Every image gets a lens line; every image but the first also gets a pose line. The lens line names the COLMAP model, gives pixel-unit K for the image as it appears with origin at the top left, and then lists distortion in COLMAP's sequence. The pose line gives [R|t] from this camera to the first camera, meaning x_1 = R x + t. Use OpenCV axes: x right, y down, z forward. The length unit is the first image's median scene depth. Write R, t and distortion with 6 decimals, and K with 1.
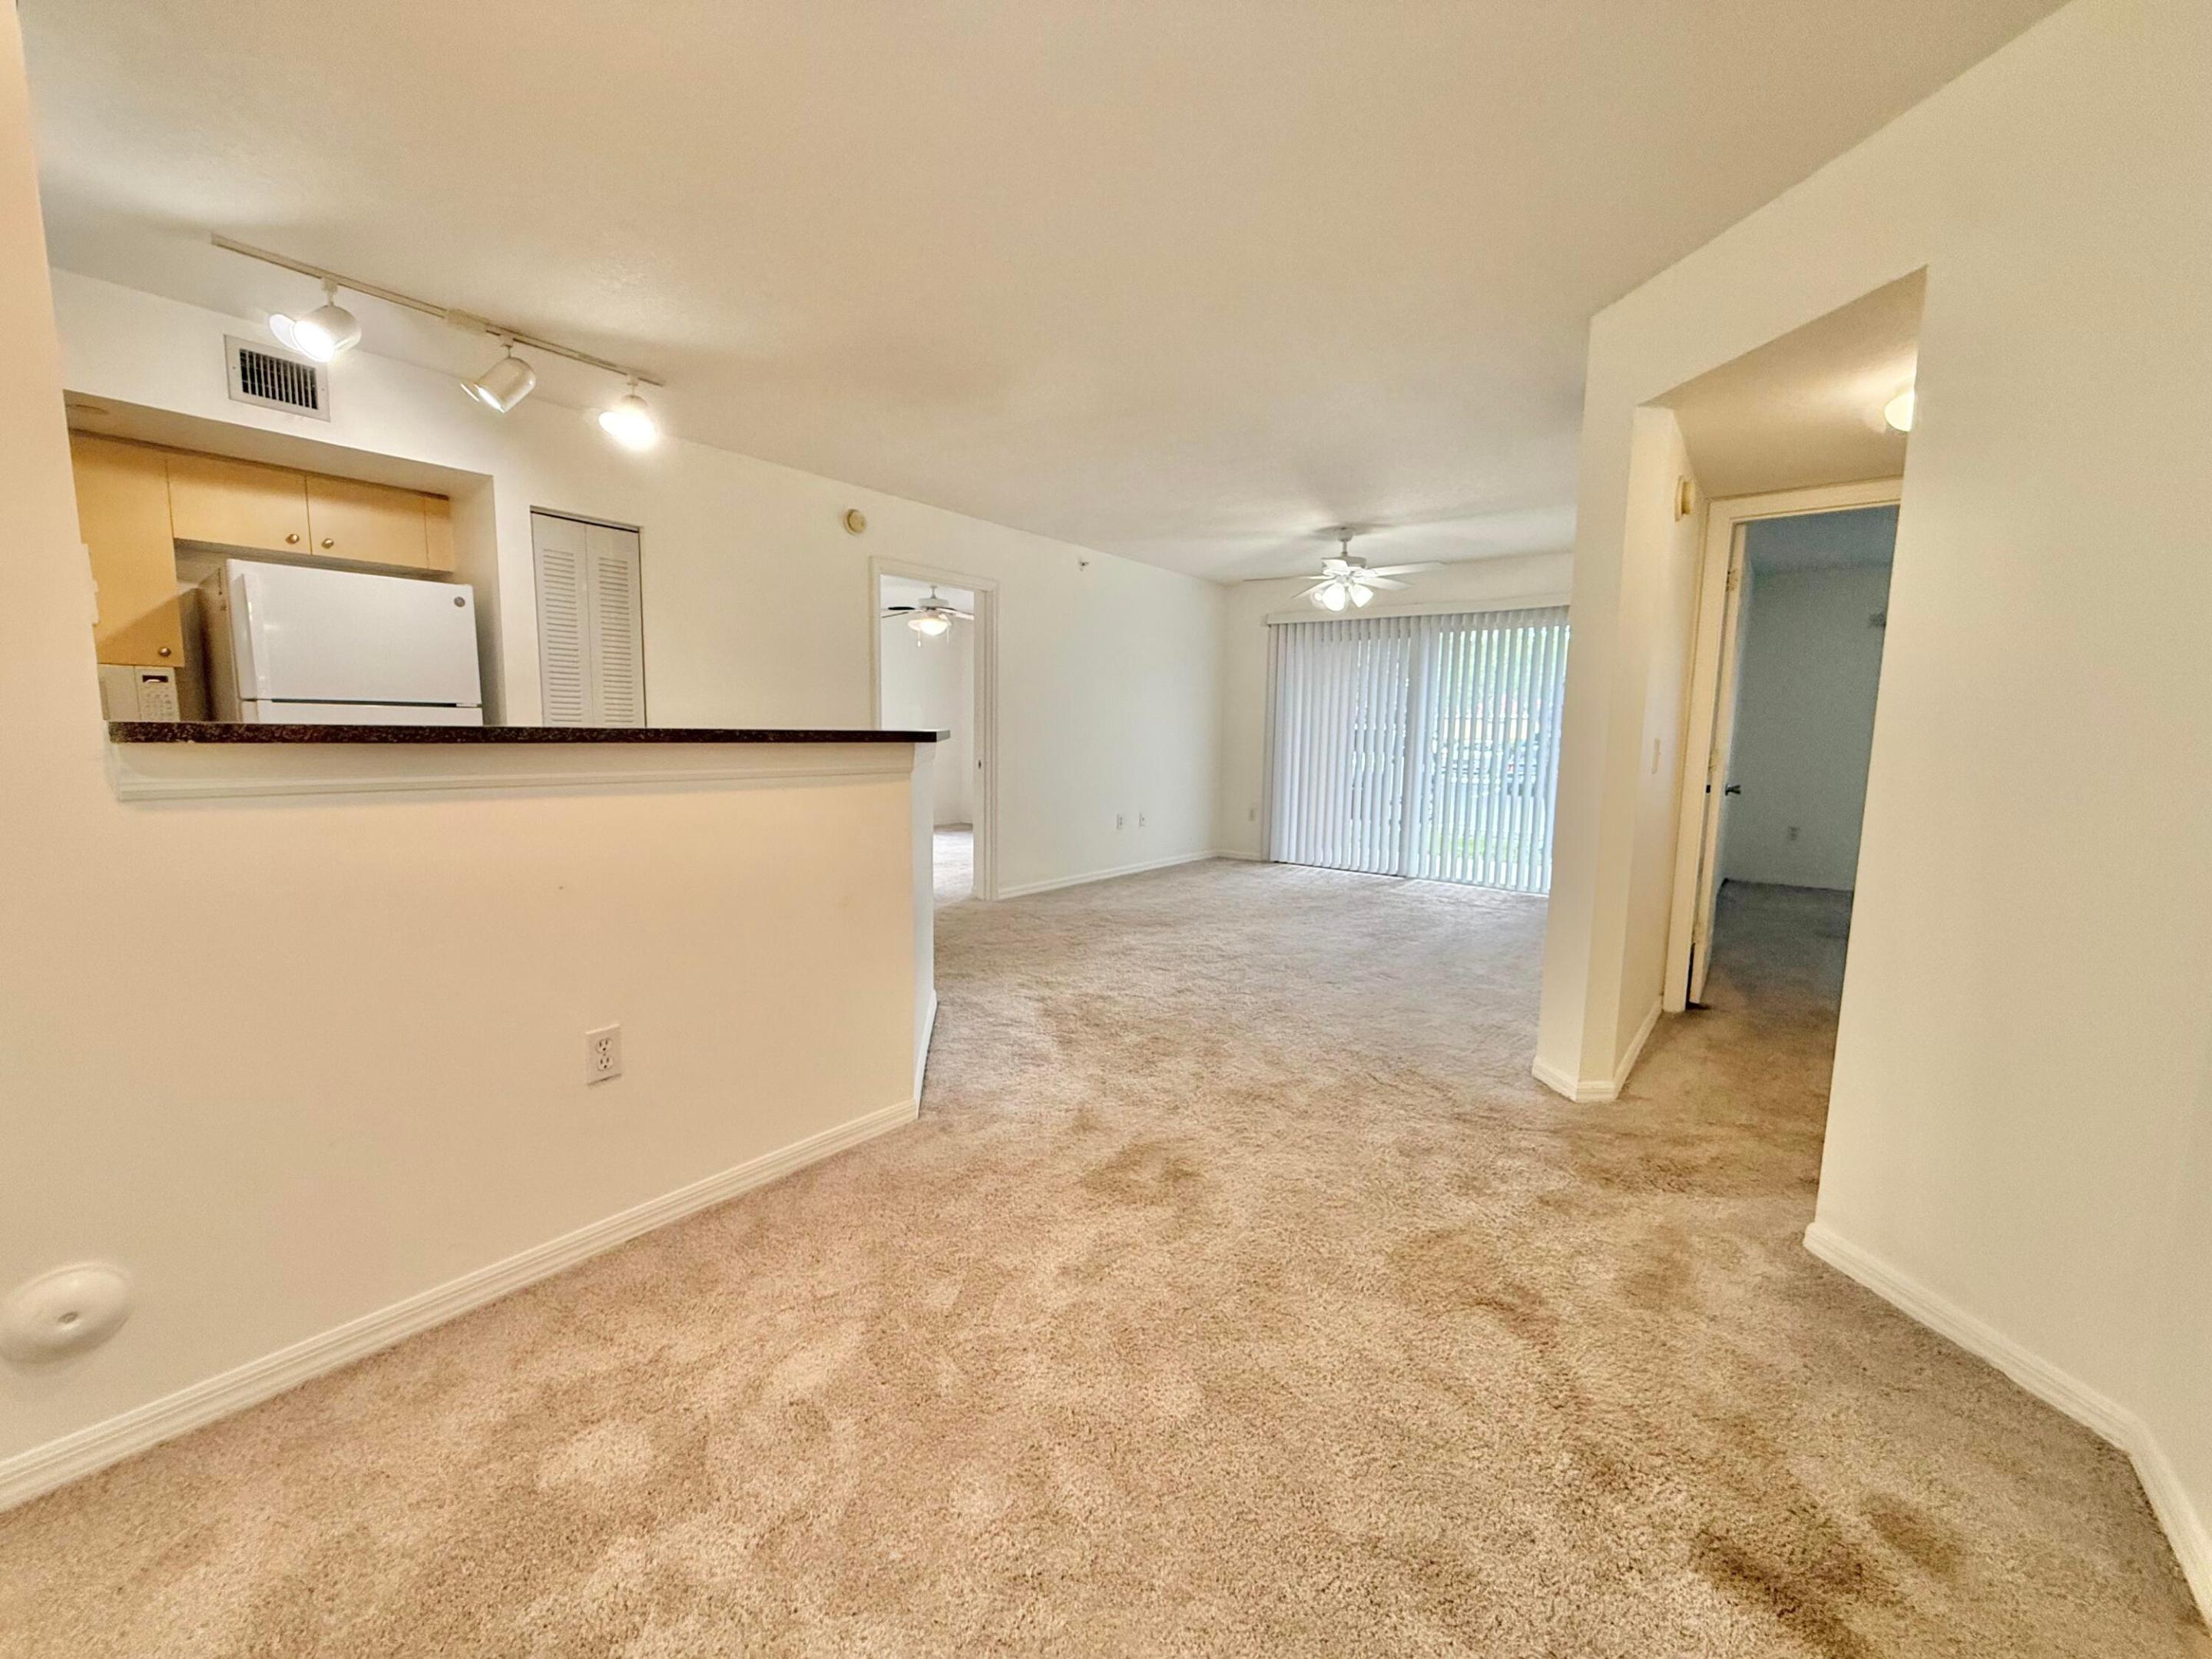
lens RADIAL K [[870.6, 0, 1103.7], [0, 870.6, 830.4], [0, 0, 1]] dist [-0.001140, 0.000038]
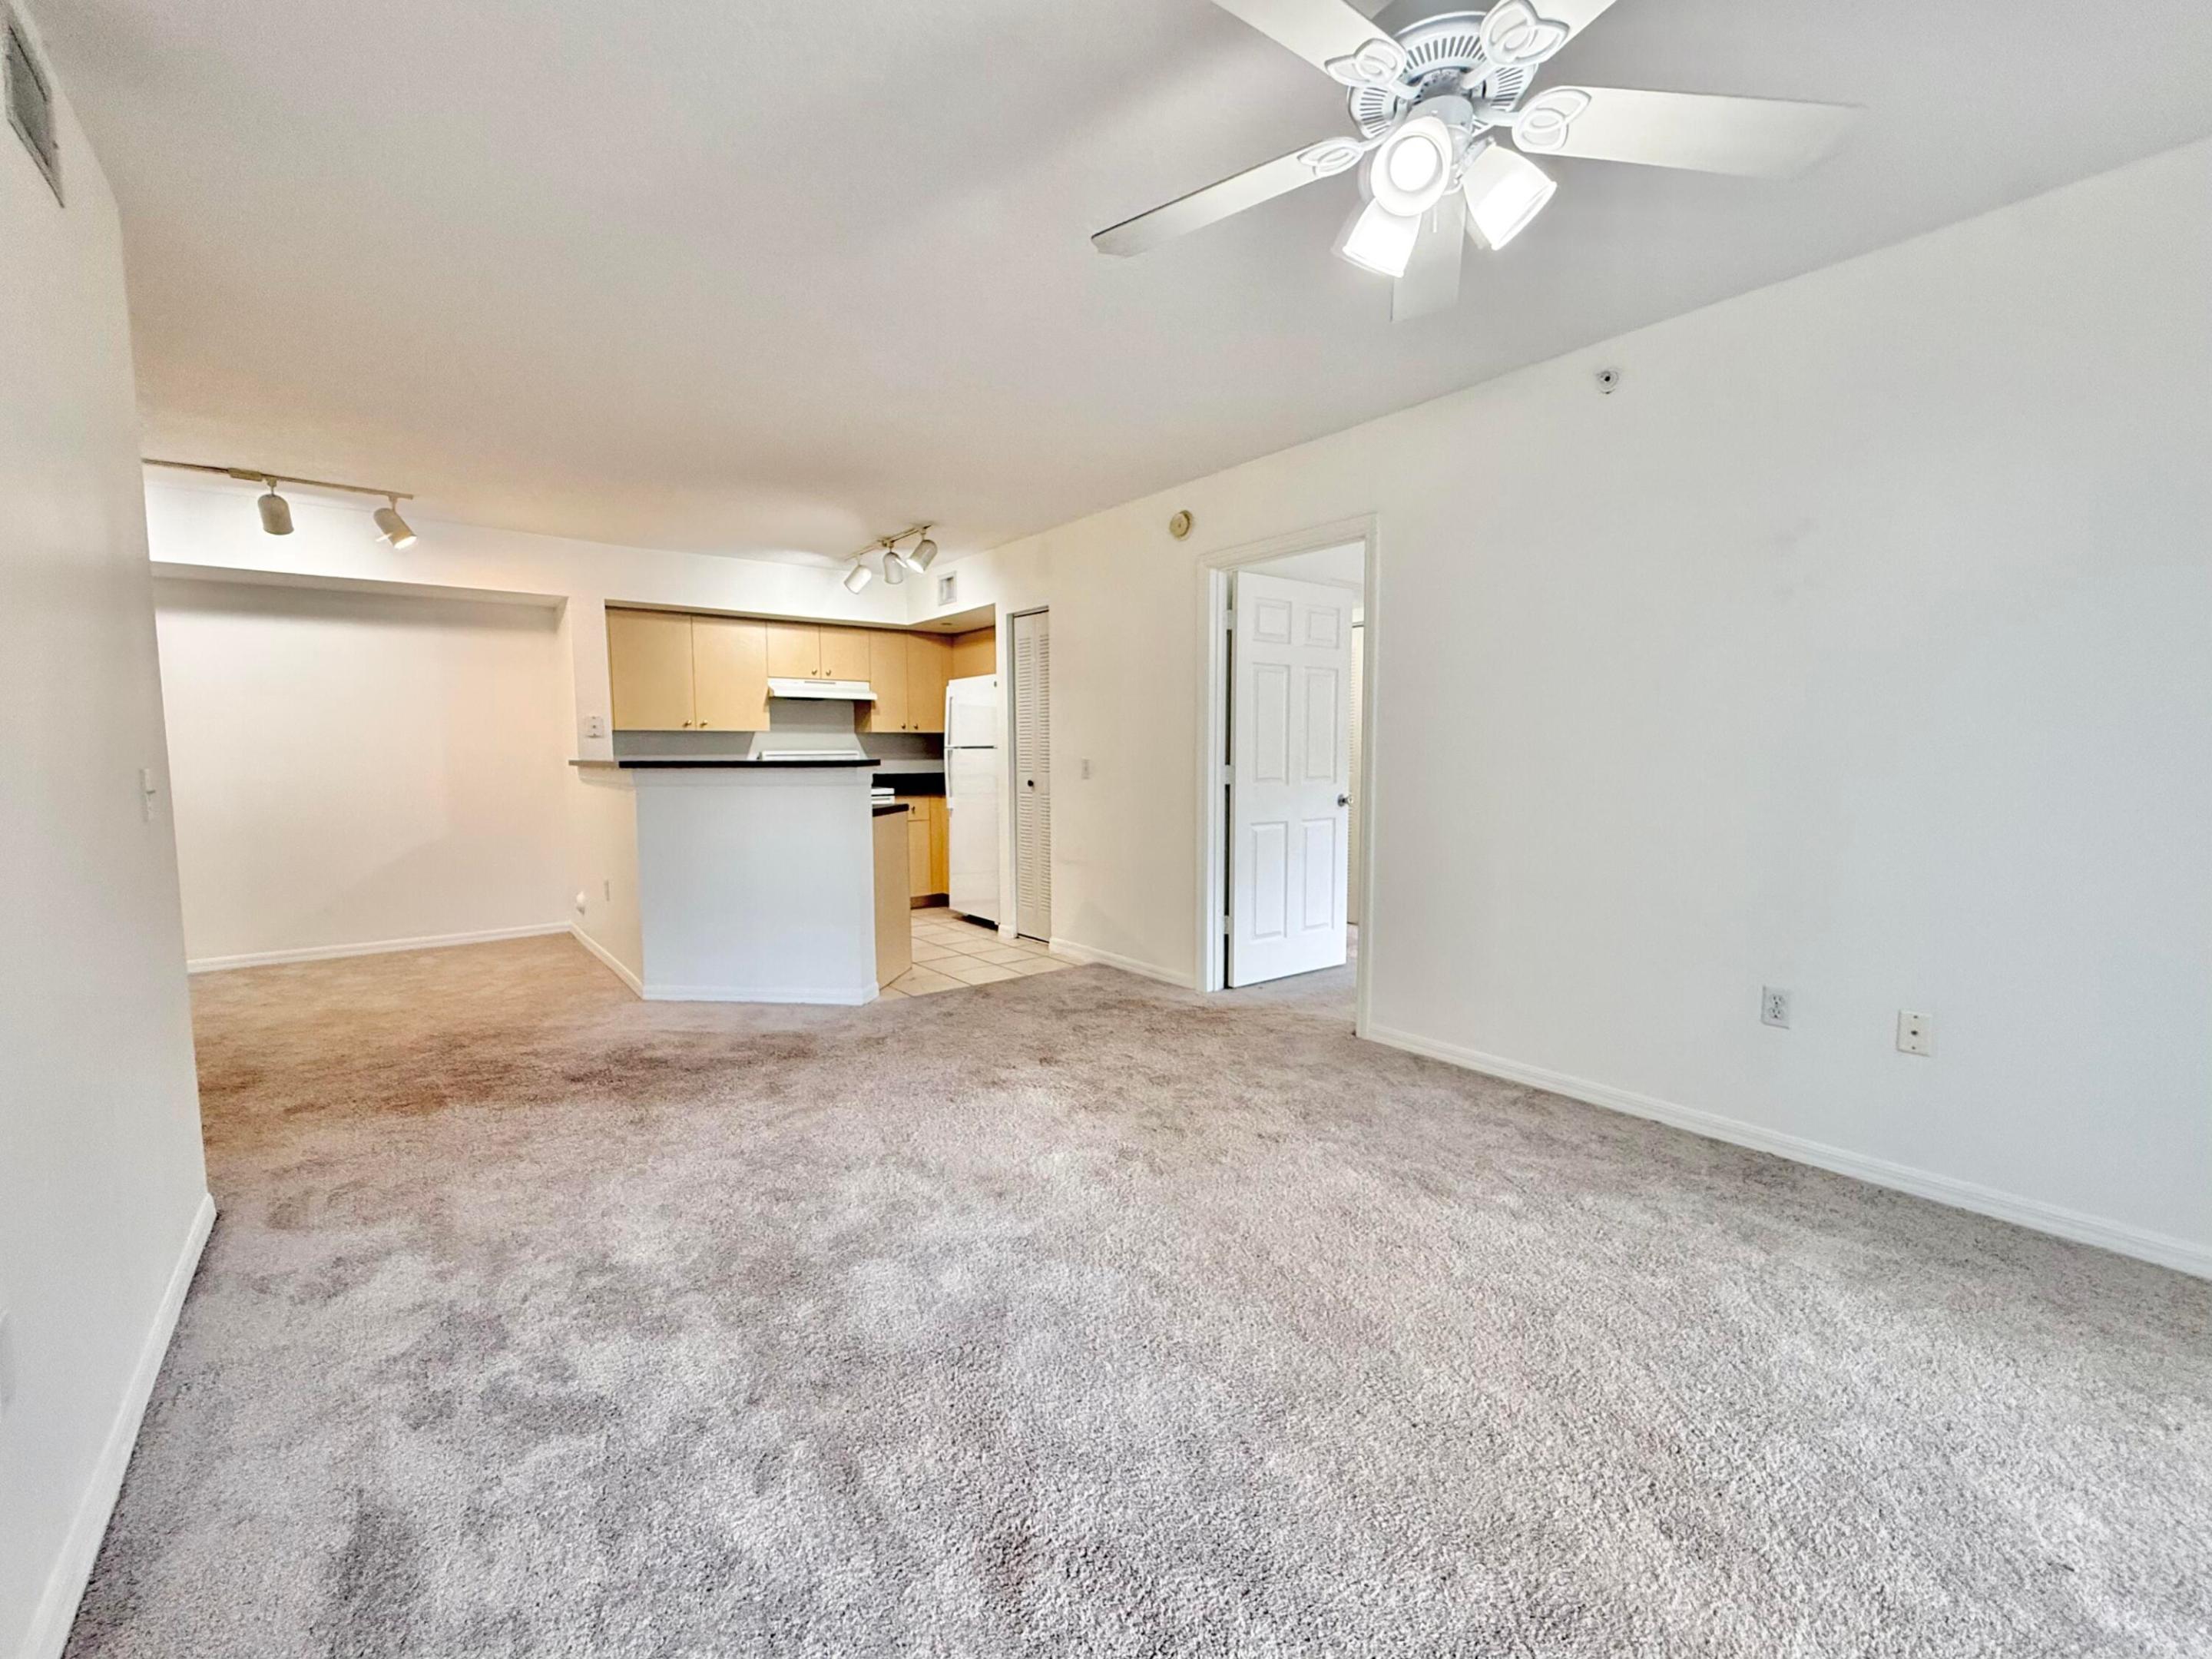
lens RADIAL K [[913.4, 0, 1090.5], [0, 913.4, 826.1], [0, 0, 1]] dist [-0.001485, -0.000065]
pose [[-0.248605, 0.065260, -0.966404, 0.891630], [-0.110157, 0.989350, 0.095147, -0.176068], [0.962321, 0.130110, -0.238769, 1.586818]]
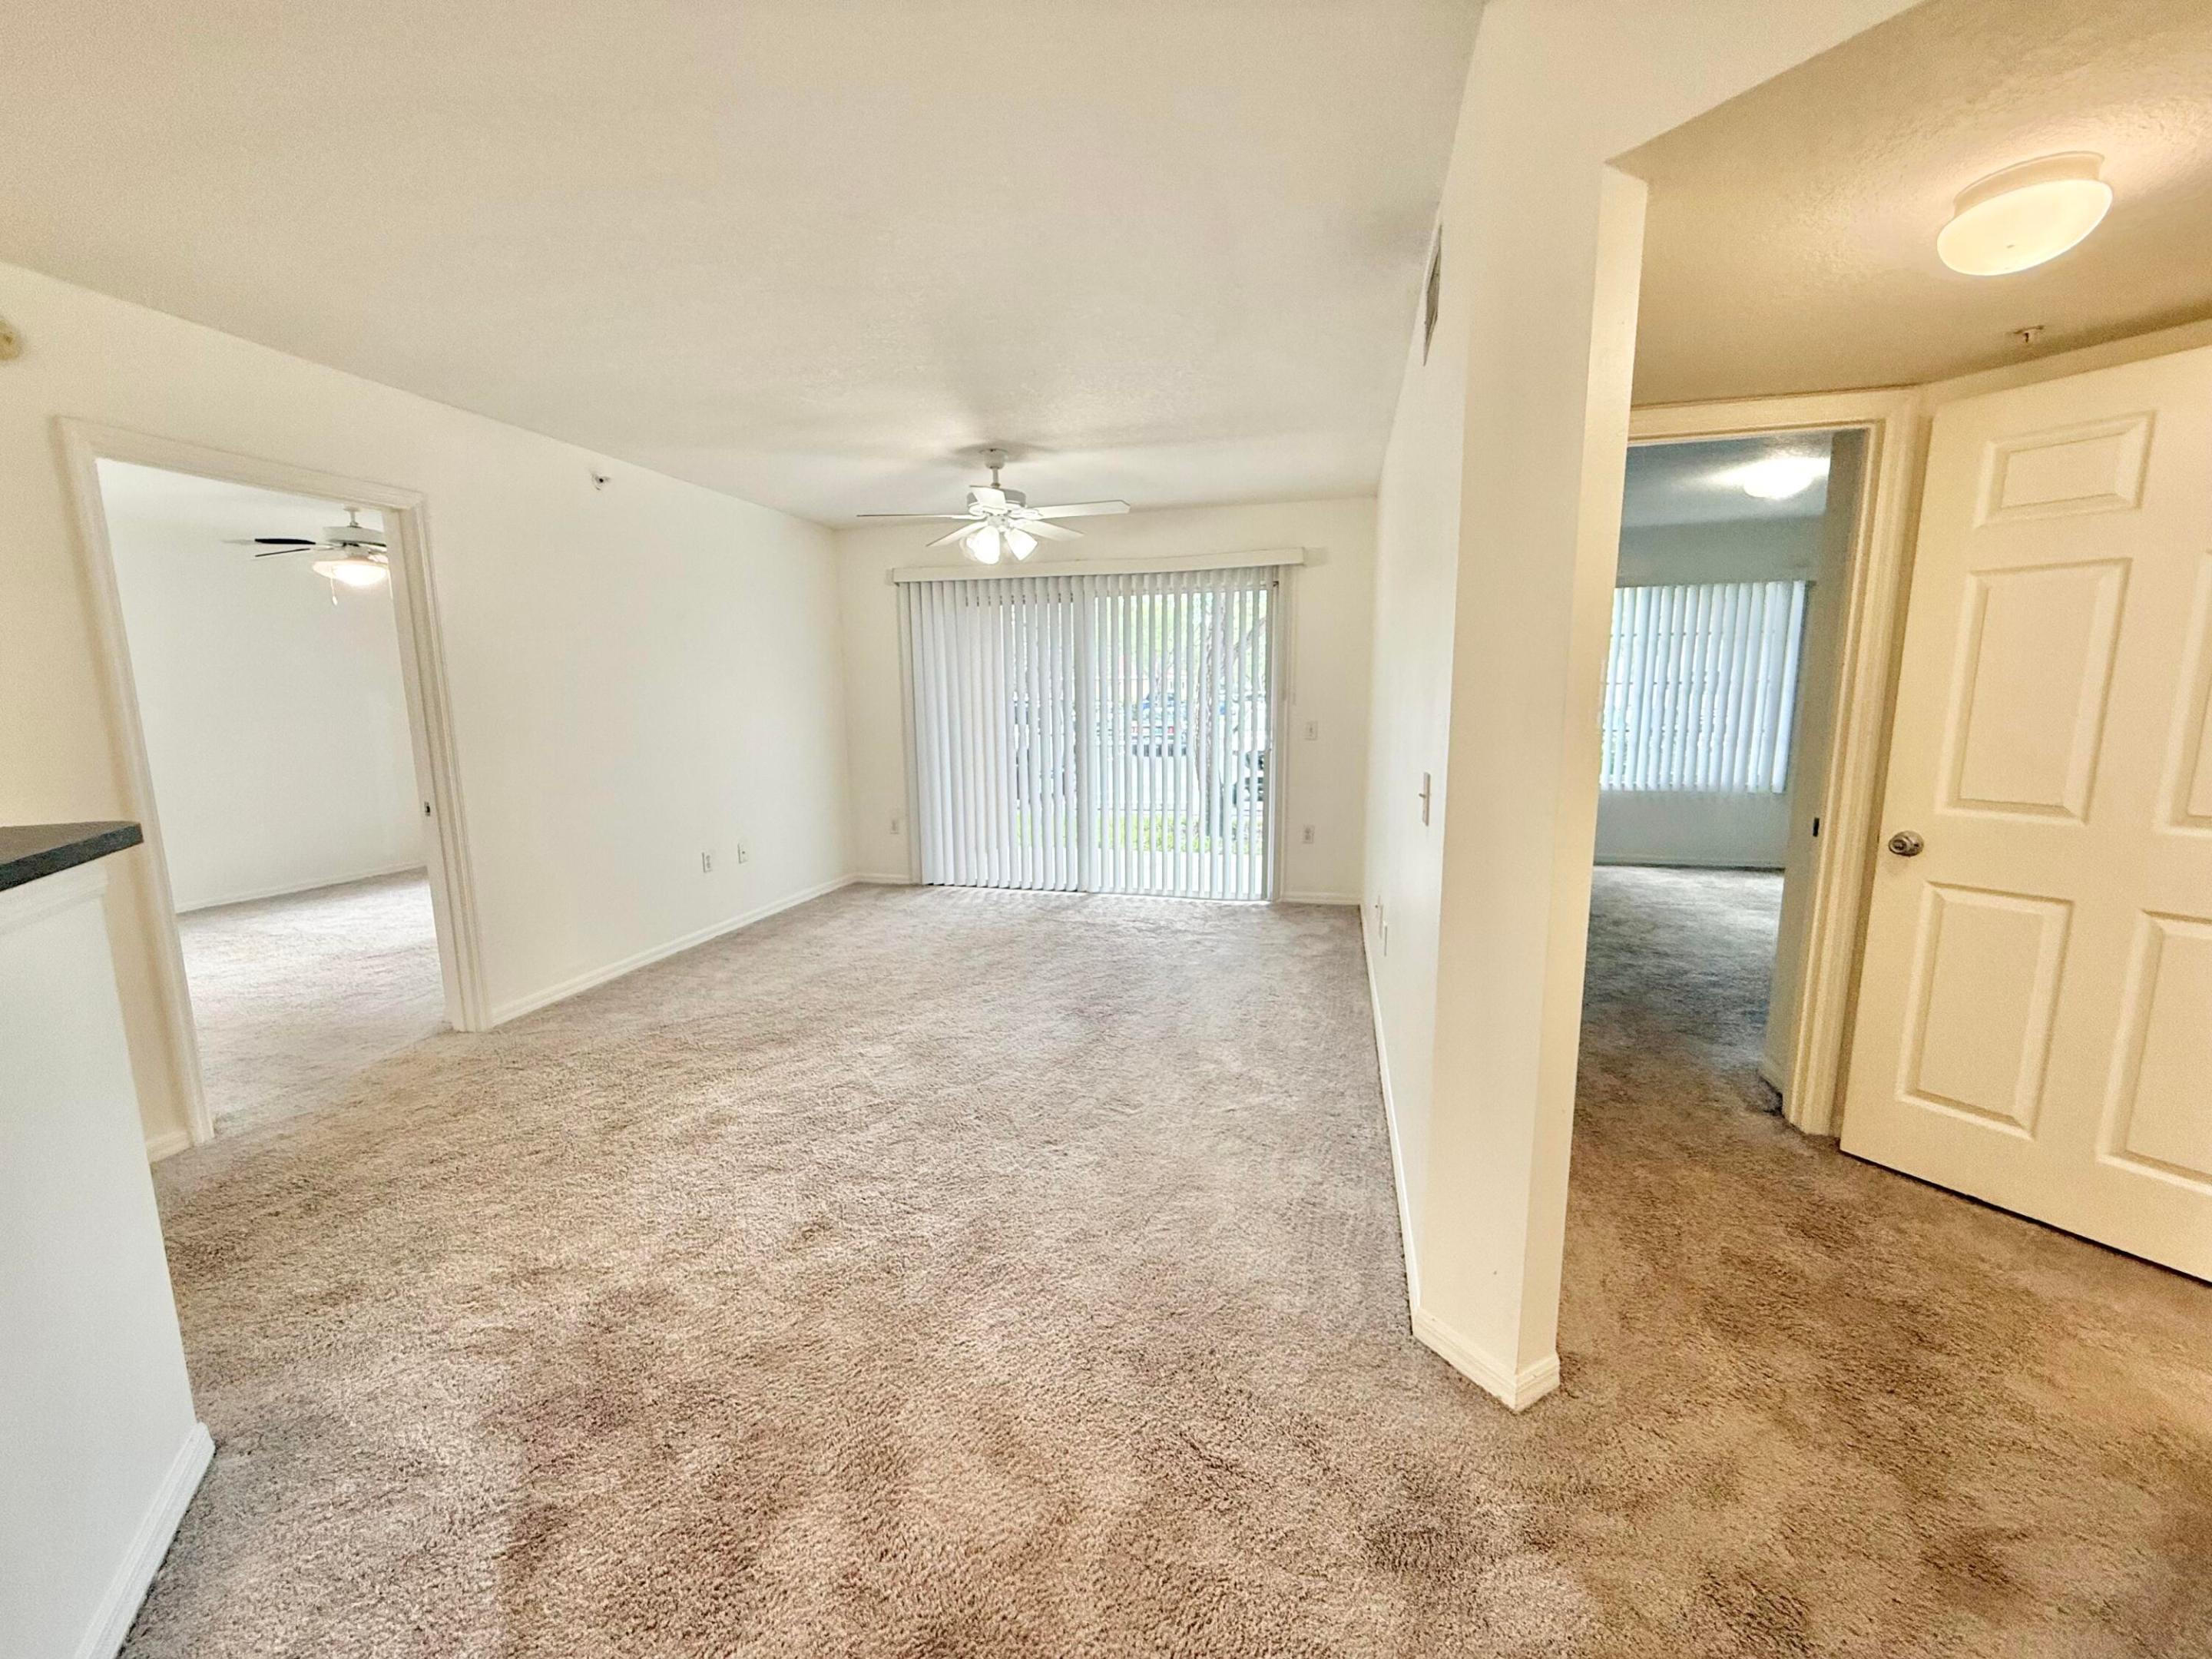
lens RADIAL K [[882.1, 0, 1101.2], [0, 882.1, 833.9], [0, 0, 1]] dist [-0.000023, 0.000296]
pose [[0.916517, -0.088742, 0.390028, 0.068463], [0.071718, 0.995736, 0.058028, -0.100501], [-0.393515, -0.025211, 0.918973, 0.441279]]
